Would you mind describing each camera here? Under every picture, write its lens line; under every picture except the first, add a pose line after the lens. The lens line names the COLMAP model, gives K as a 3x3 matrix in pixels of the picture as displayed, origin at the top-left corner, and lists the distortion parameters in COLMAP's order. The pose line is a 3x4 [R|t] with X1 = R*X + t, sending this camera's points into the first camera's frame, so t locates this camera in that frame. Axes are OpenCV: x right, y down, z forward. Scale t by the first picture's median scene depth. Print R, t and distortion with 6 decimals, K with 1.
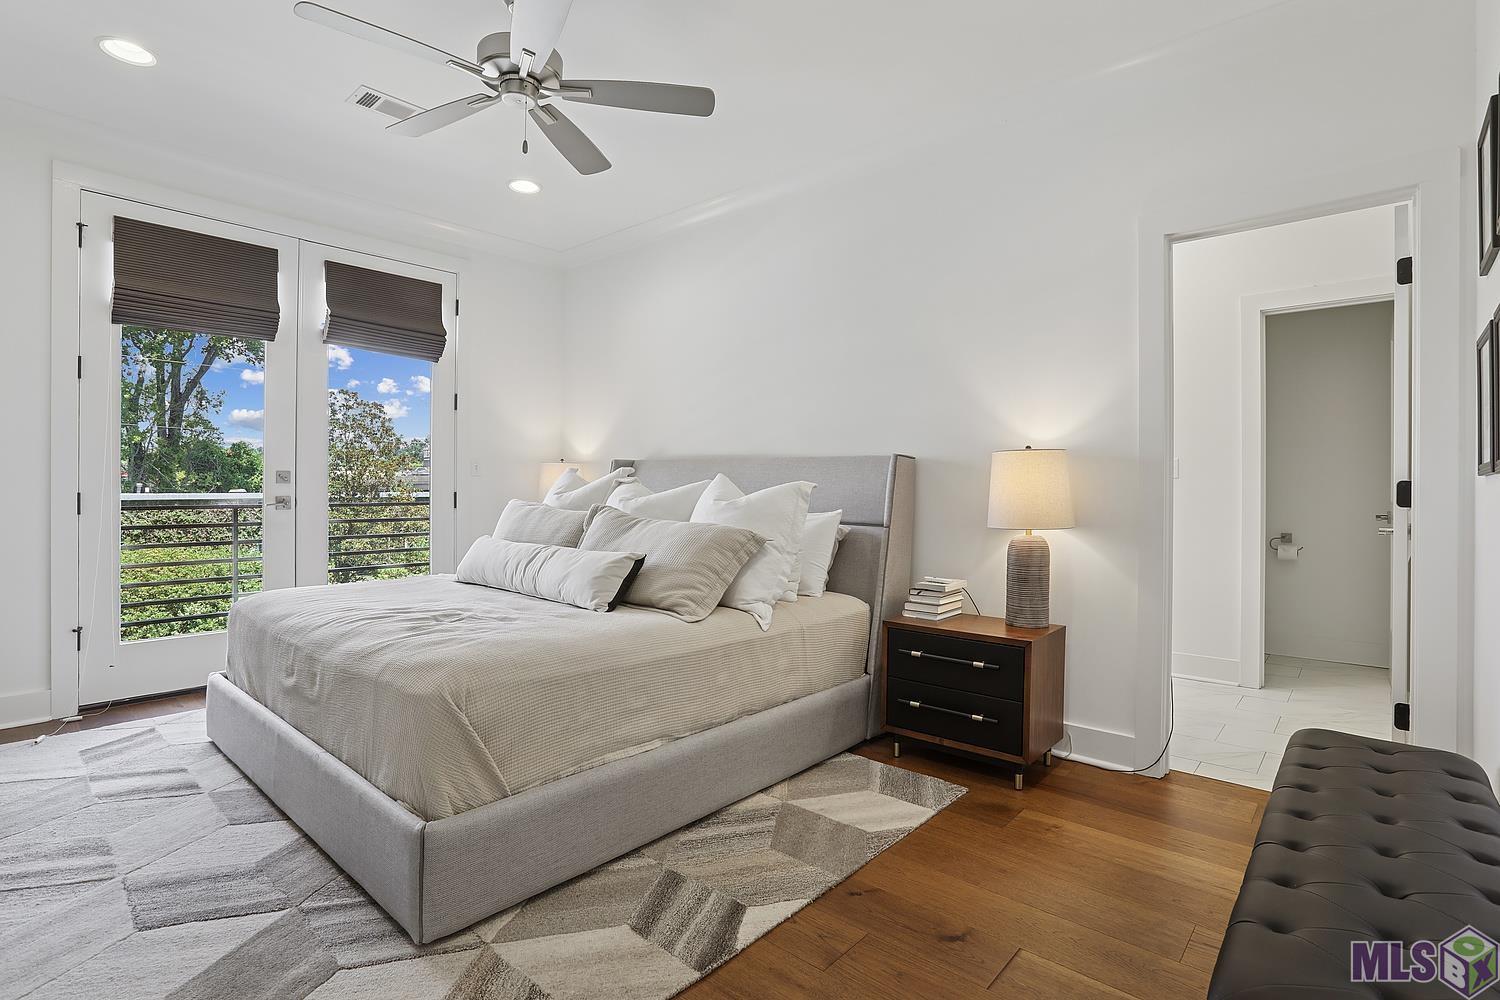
lens RADIAL K [[734.1, 0, 747.3], [0, 734.1, 483.3], [0, 0, 1]] dist [-0.003003, 0.036654]
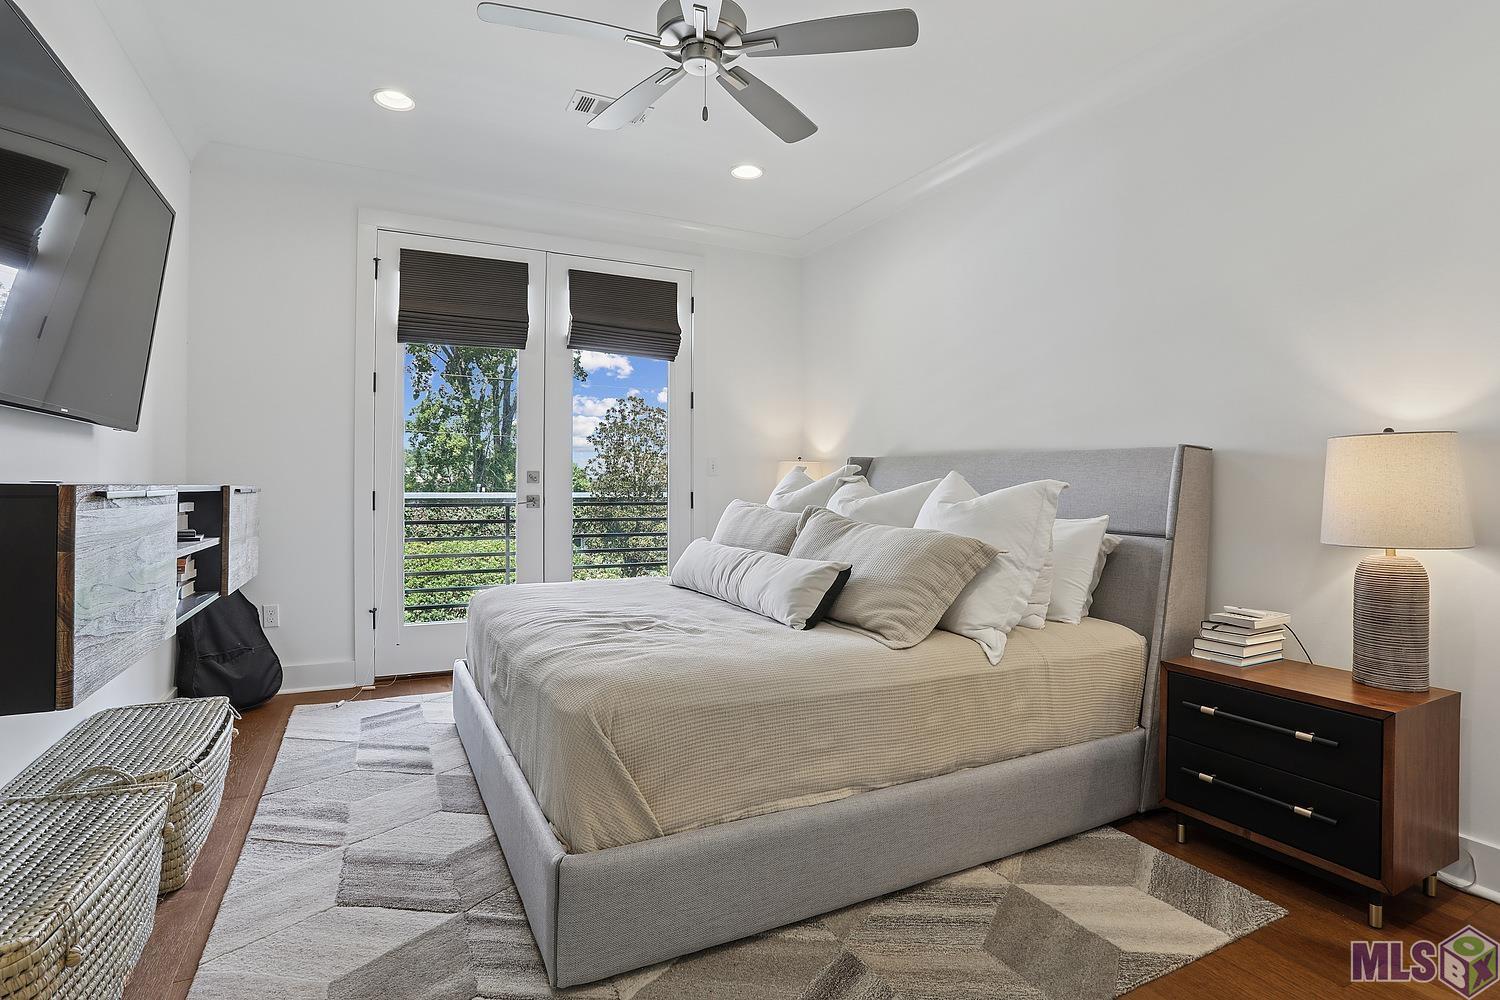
lens RADIAL K [[768.8, 0, 753.5], [0, 768.8, 472.0], [0, 0, 1]] dist [-0.030737, 0.025292]
pose [[0.939325, -0.005961, -0.342977, 0.062087], [0.000734, 0.999882, -0.015369, 0.001670], [0.343028, 0.014185, 0.939218, 0.109325]]
